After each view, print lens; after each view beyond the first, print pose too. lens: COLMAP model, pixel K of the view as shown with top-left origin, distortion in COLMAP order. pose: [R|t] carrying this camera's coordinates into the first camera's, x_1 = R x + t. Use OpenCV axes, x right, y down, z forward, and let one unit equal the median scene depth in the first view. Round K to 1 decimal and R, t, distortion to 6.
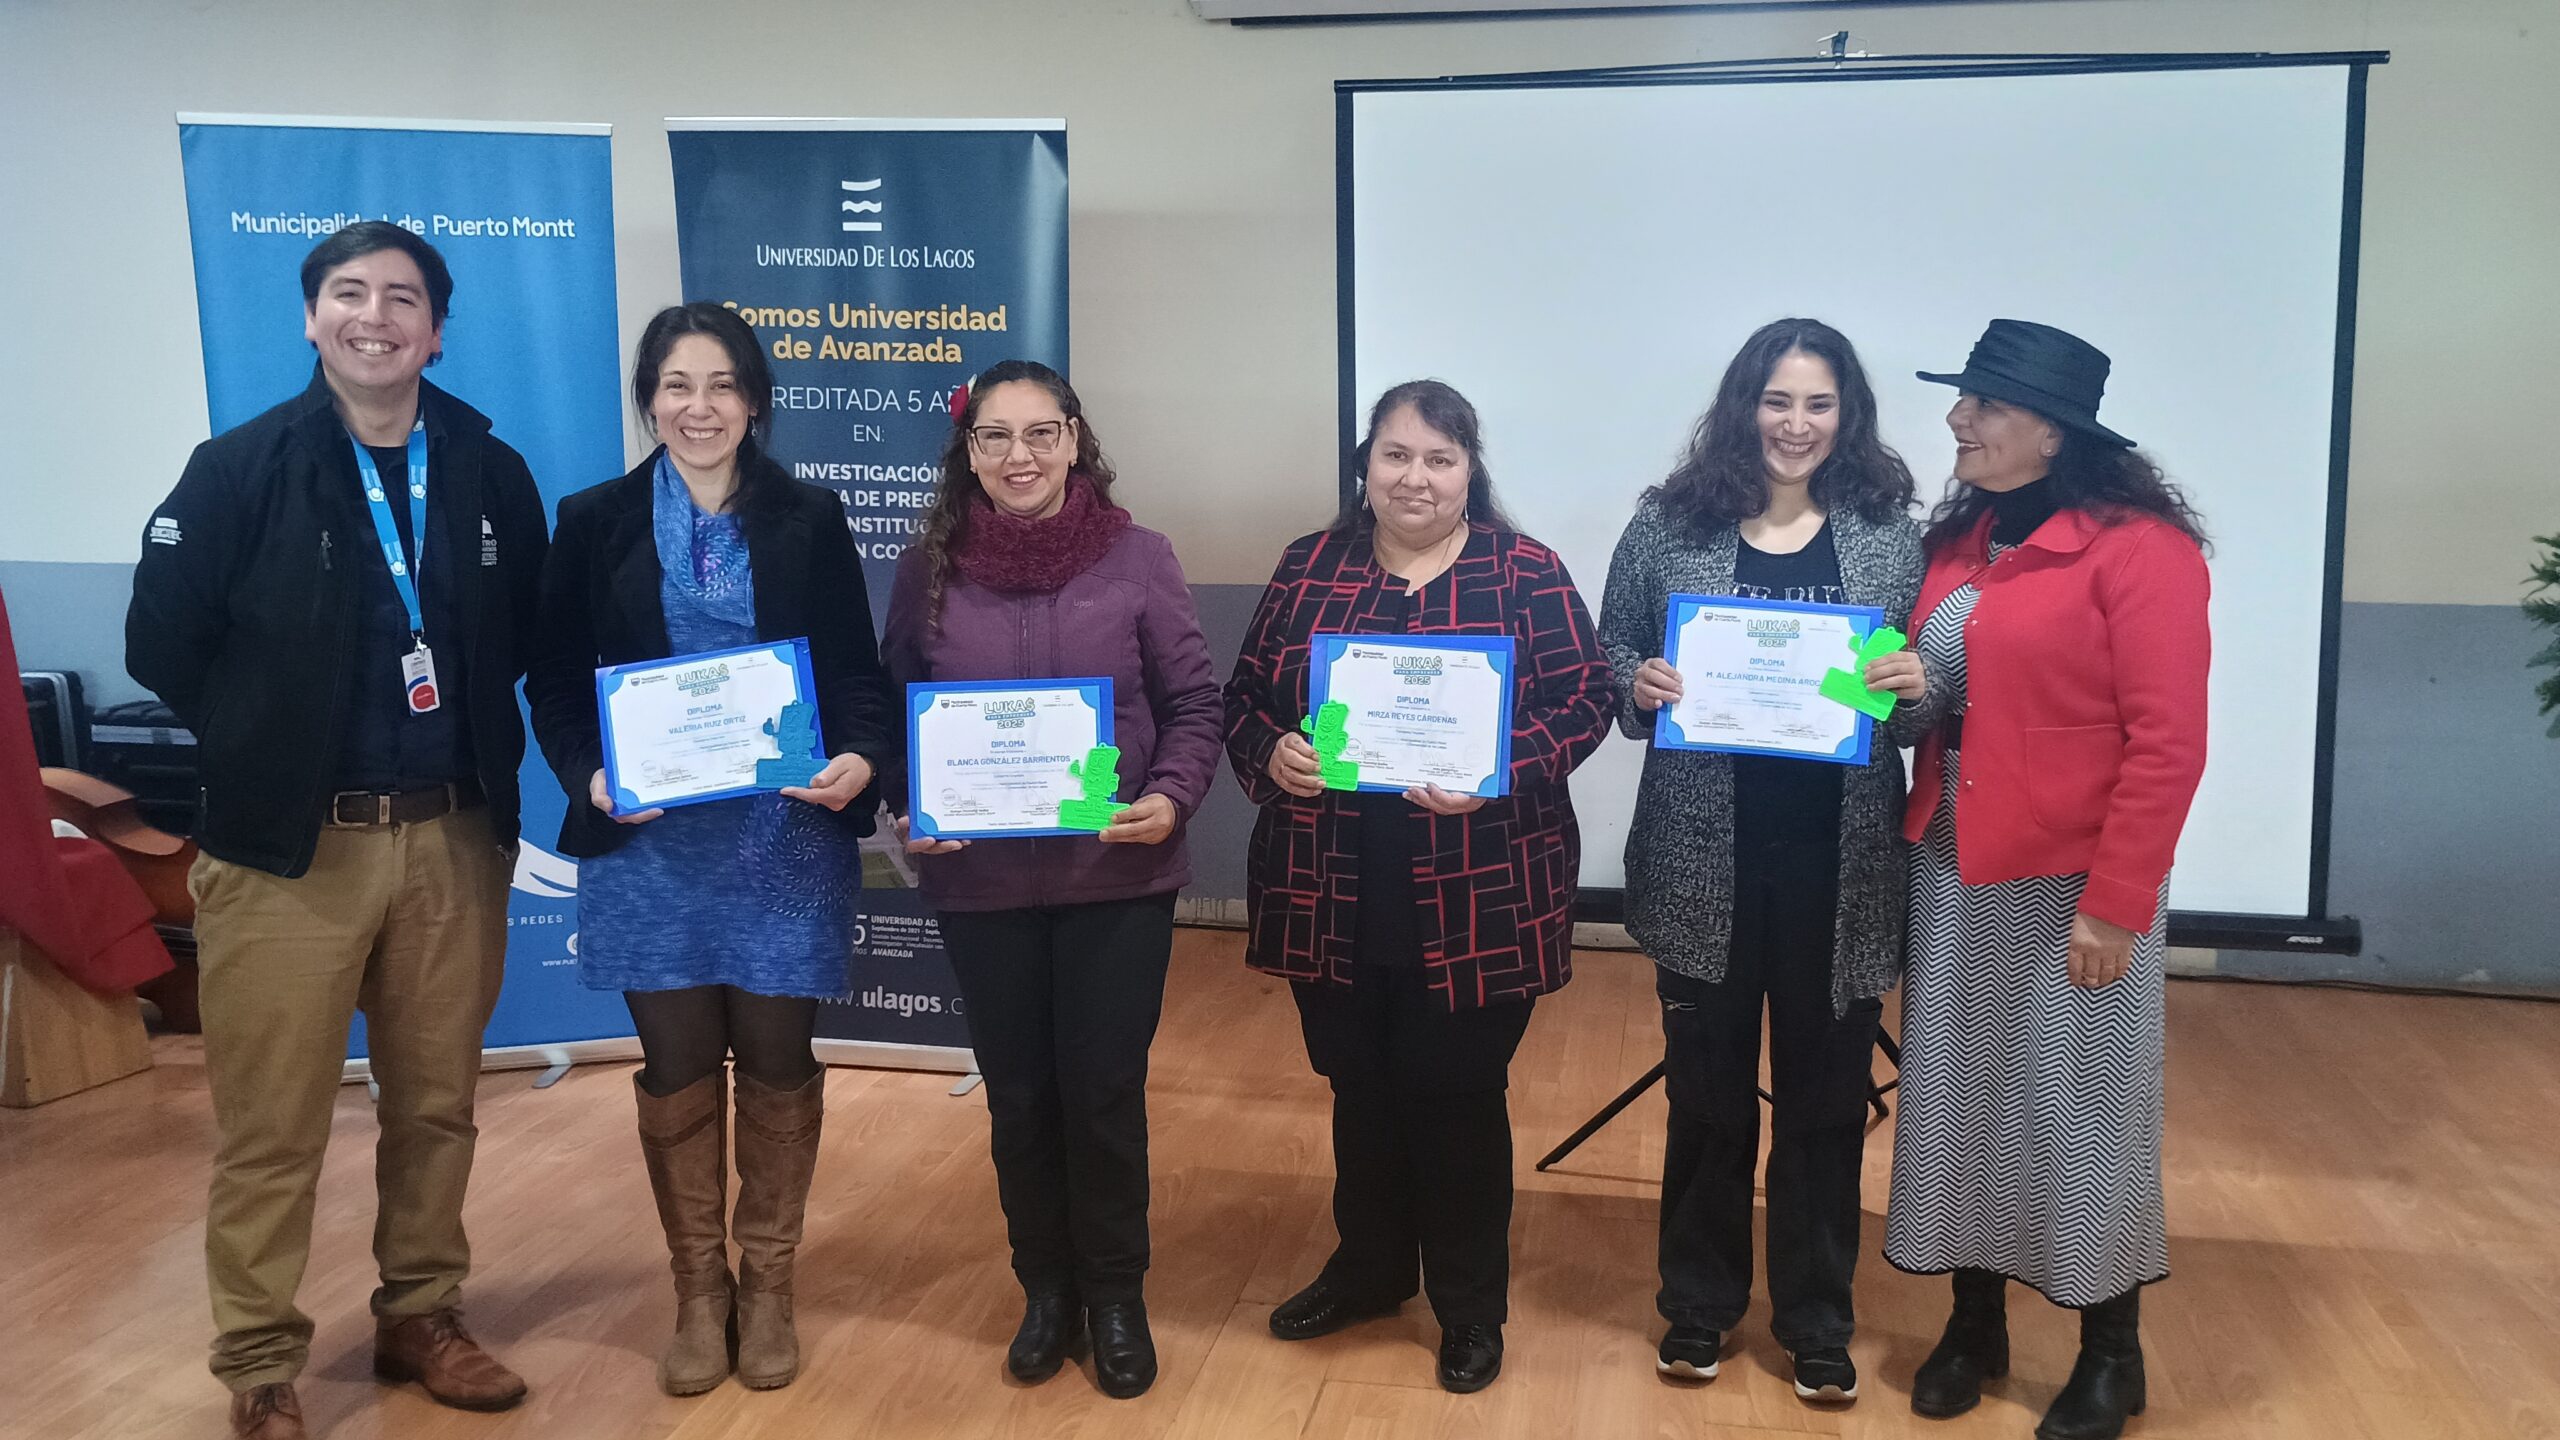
lens RADIAL K [[2254.5, 0, 1288.5], [0, 2254.5, 703.5], [0, 0, 1]] dist [0.020781, 0.007042]
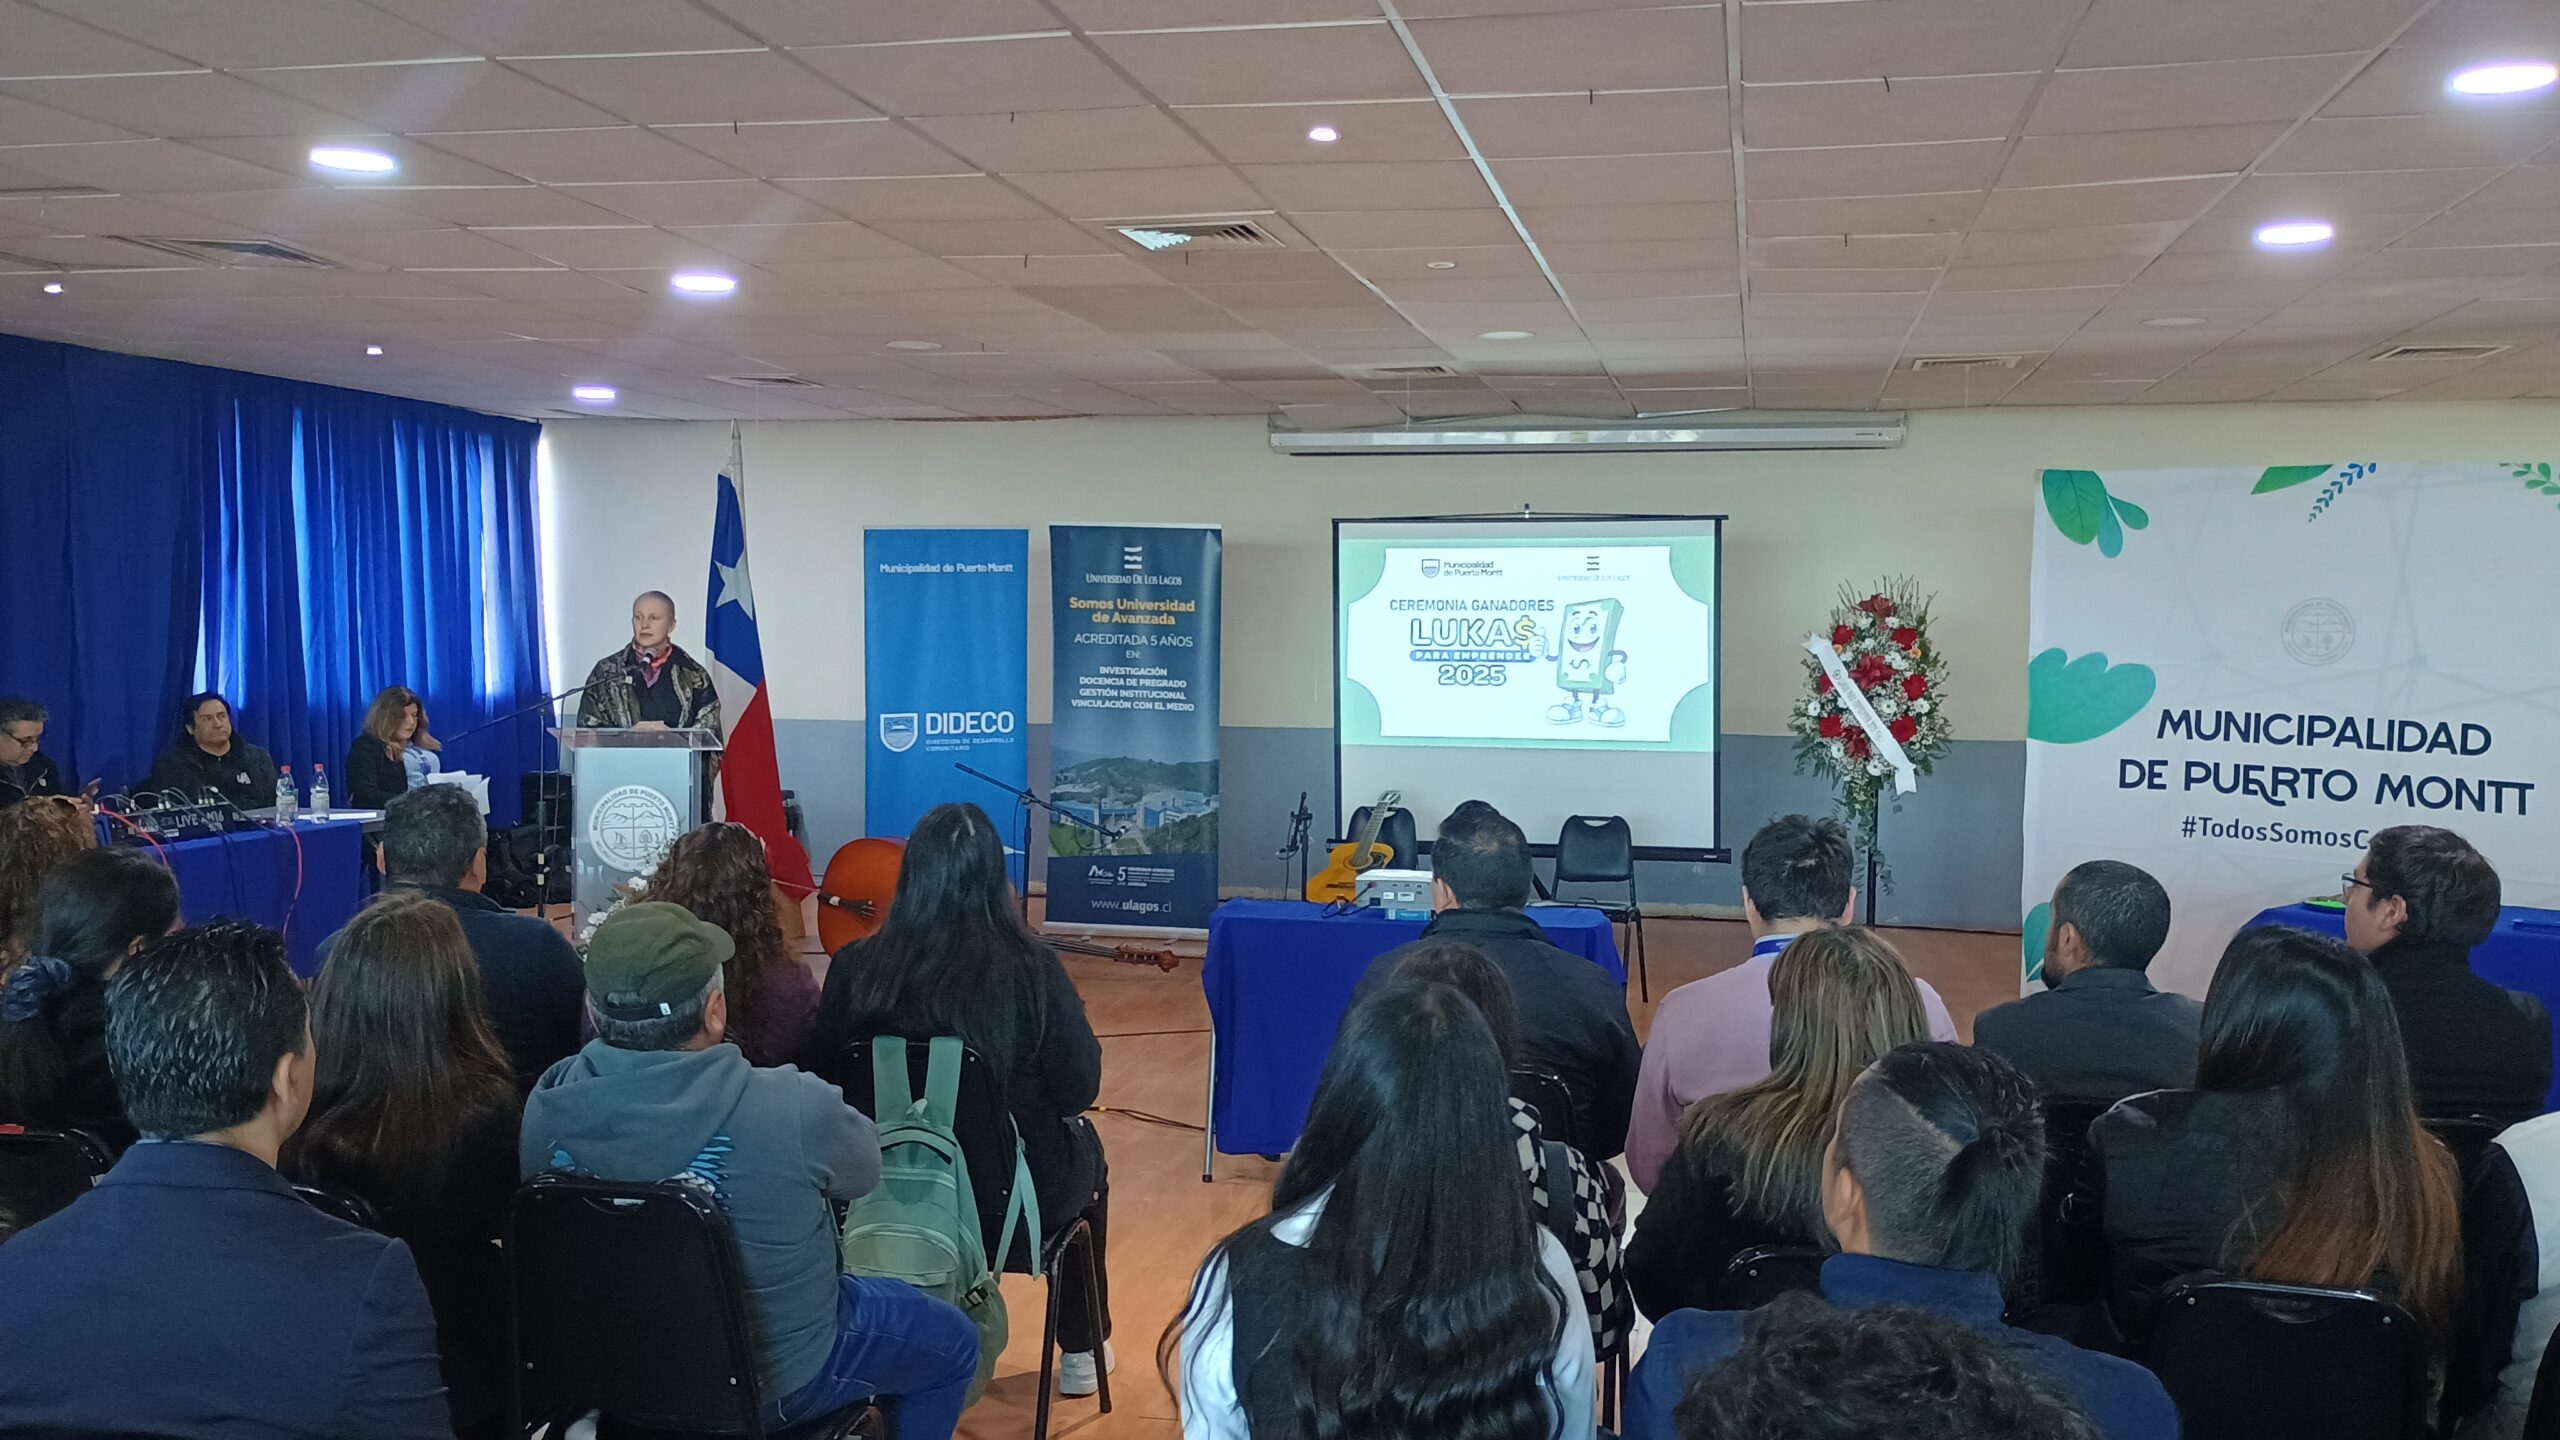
lens RADIAL K [[2202.8, 0, 1301.4], [0, 2202.8, 702.9], [0, 0, 1]] dist [0.068592, -0.106637]
pose [[0.999793, 0.004326, -0.019875, 0.031803], [-0.006050, 0.996145, -0.087508, 0.128359], [0.019420, 0.087610, 0.995966, -1.258708]]
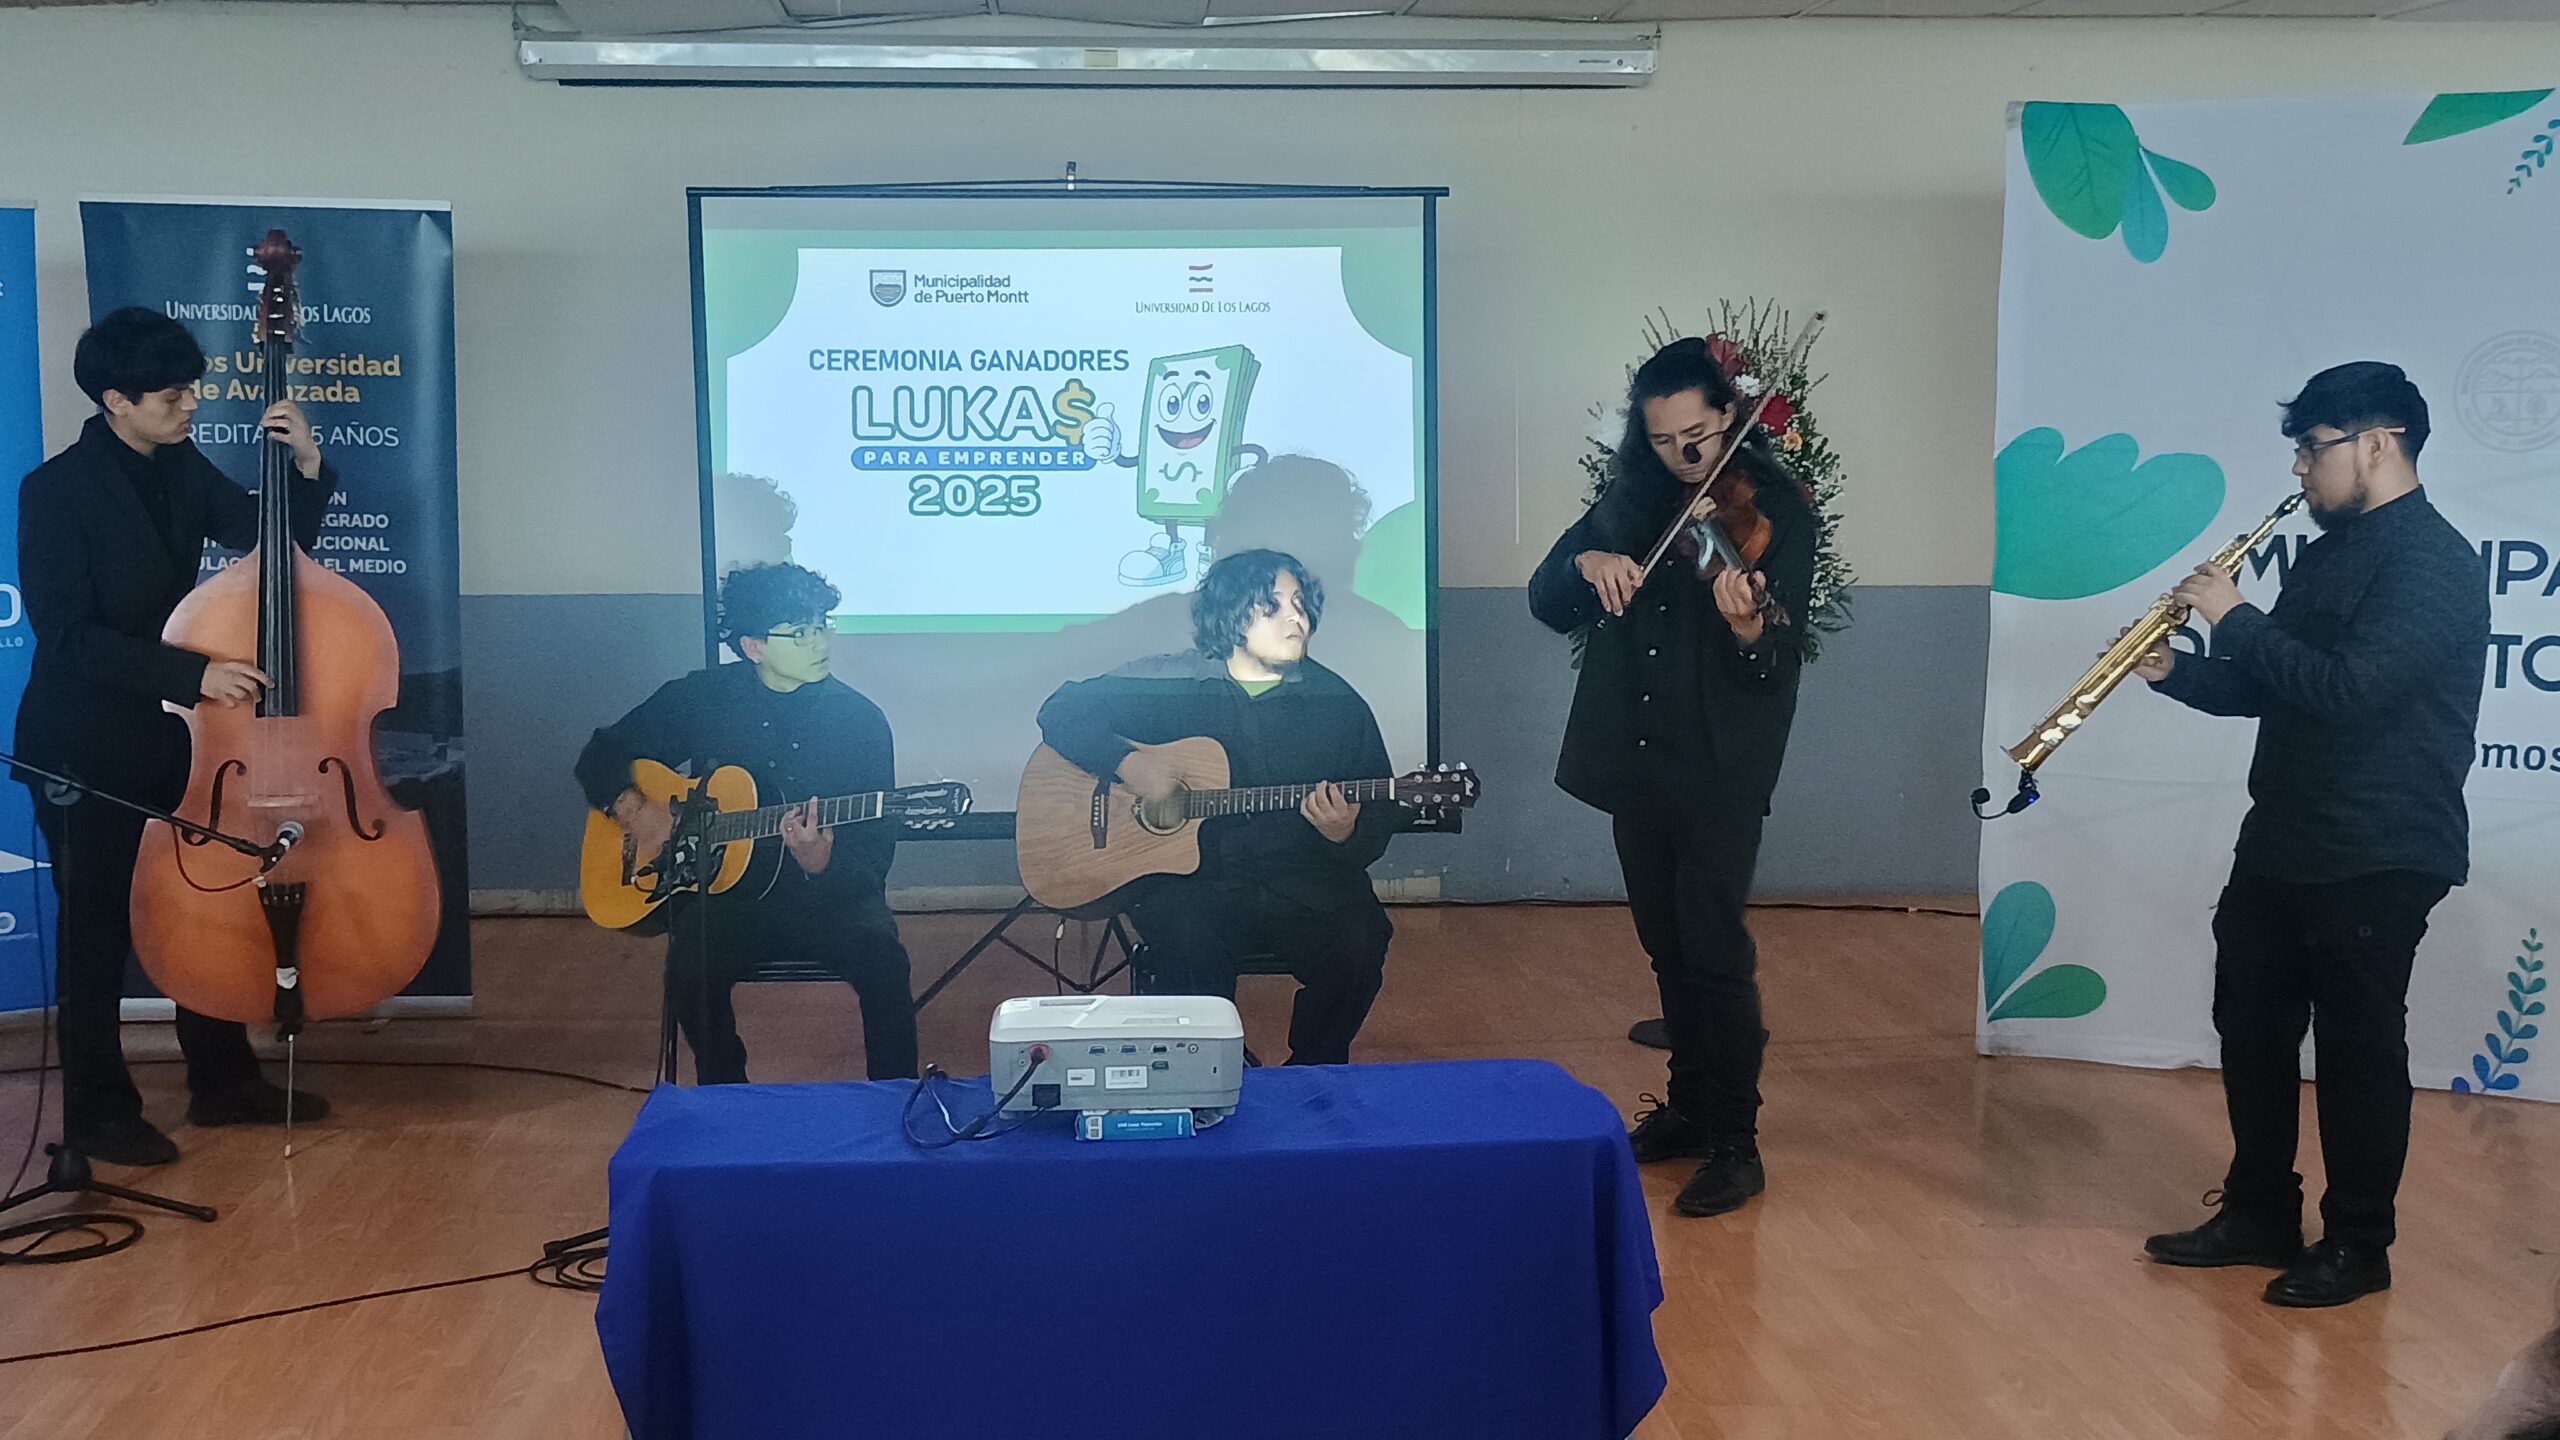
lens RADIAL K [[2921.8, 0, 1280.0], [0, 2921.8, 720.0], [0, 0, 1]] dist [0.102750, -0.244226]
pose [[0.968217, -0.033426, 0.247868, -0.066553], [0.038011, 0.999183, -0.013736, 0.053262], [-0.247206, 0.022721, 0.968696, -0.599862]]
